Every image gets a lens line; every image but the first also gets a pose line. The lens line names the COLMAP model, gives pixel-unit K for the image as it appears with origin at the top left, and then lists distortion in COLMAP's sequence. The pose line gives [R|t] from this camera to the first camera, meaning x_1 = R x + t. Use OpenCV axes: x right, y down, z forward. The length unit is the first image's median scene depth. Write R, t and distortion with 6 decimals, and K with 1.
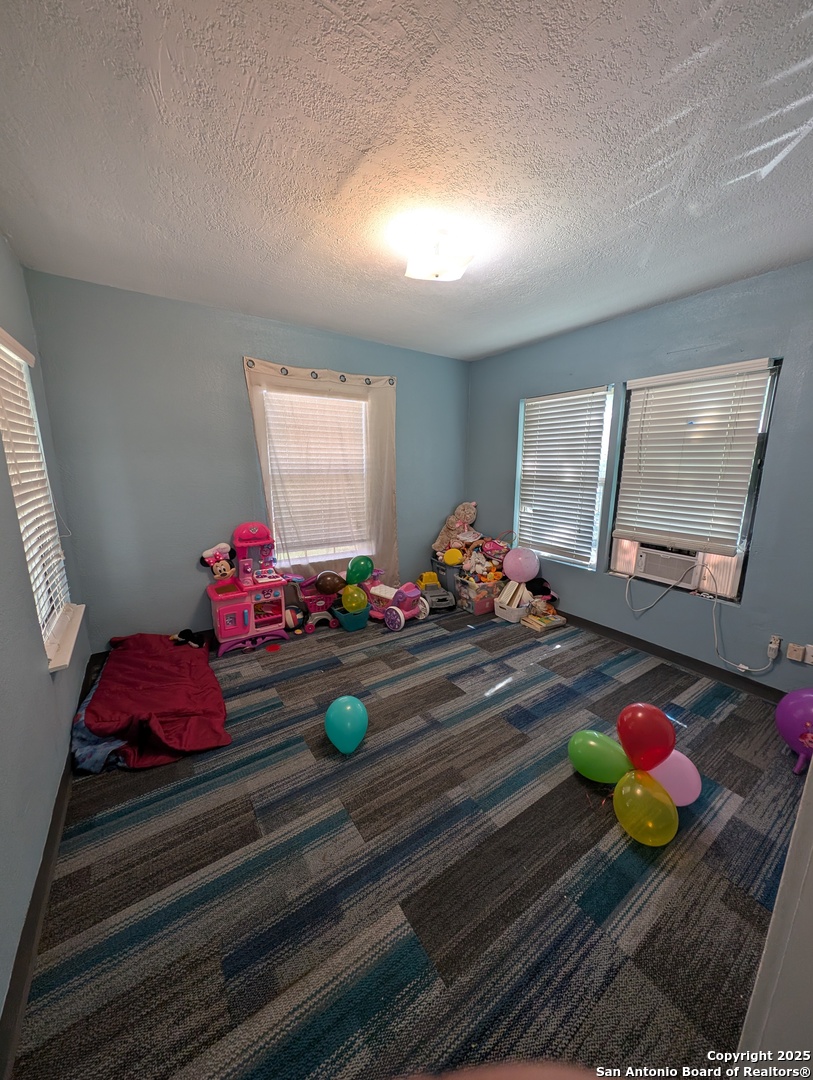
lens RADIAL K [[379.7, 0, 409.4], [0, 379.7, 541.0], [0, 0, 1]] dist [-0.005698, -0.000636]
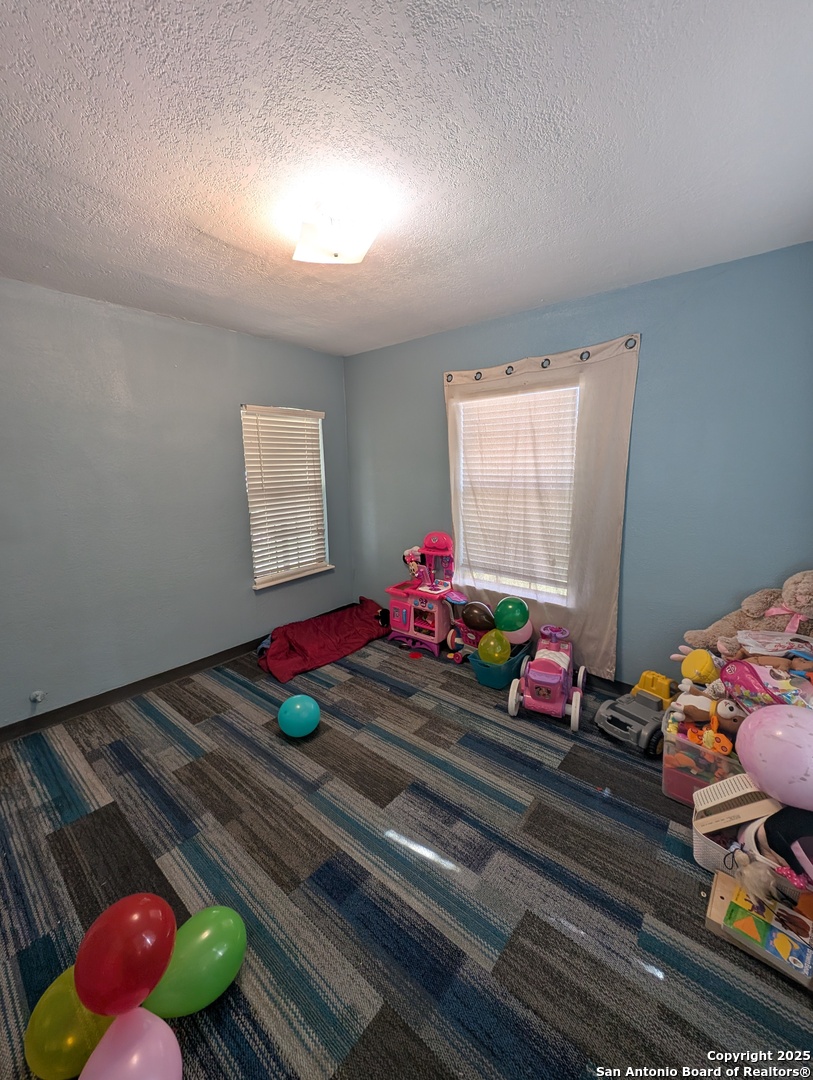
lens RADIAL K [[417.5, 0, 394.8], [0, 417.5, 541.2], [0, 0, 1]] dist [0.003068, -0.000761]
pose [[0.267873, 0.163528, -0.949475, 0.649781], [-0.177651, 0.976976, 0.118145, -0.143494], [0.946934, 0.137027, 0.290756, 0.580926]]
